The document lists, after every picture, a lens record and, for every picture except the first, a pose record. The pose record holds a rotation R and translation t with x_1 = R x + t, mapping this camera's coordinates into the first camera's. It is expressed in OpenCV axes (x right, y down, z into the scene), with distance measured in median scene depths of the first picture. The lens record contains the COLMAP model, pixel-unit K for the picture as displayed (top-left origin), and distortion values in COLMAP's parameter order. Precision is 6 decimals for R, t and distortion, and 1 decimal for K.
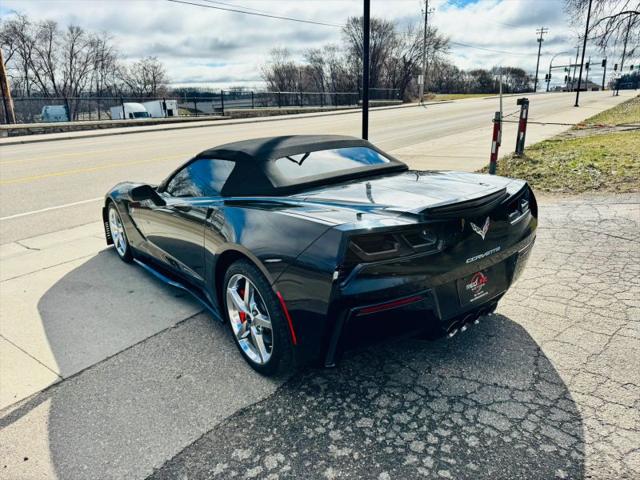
lens RADIAL K [[446.8, 0, 321.9], [0, 446.8, 238.1], [0, 0, 1]] dist [0.049054, -0.054620]
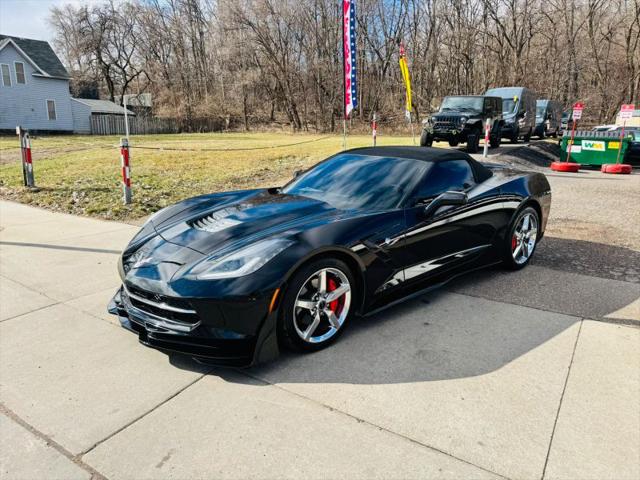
lens RADIAL K [[446.8, 0, 327.8], [0, 446.8, 239.2], [0, 0, 1]] dist [0.049054, -0.054620]
pose [[-0.053432, -0.192485, 0.979844, -1.036448], [0.275567, 0.940301, 0.199743, -0.219495], [-0.959796, 0.280685, 0.002800, 0.957738]]
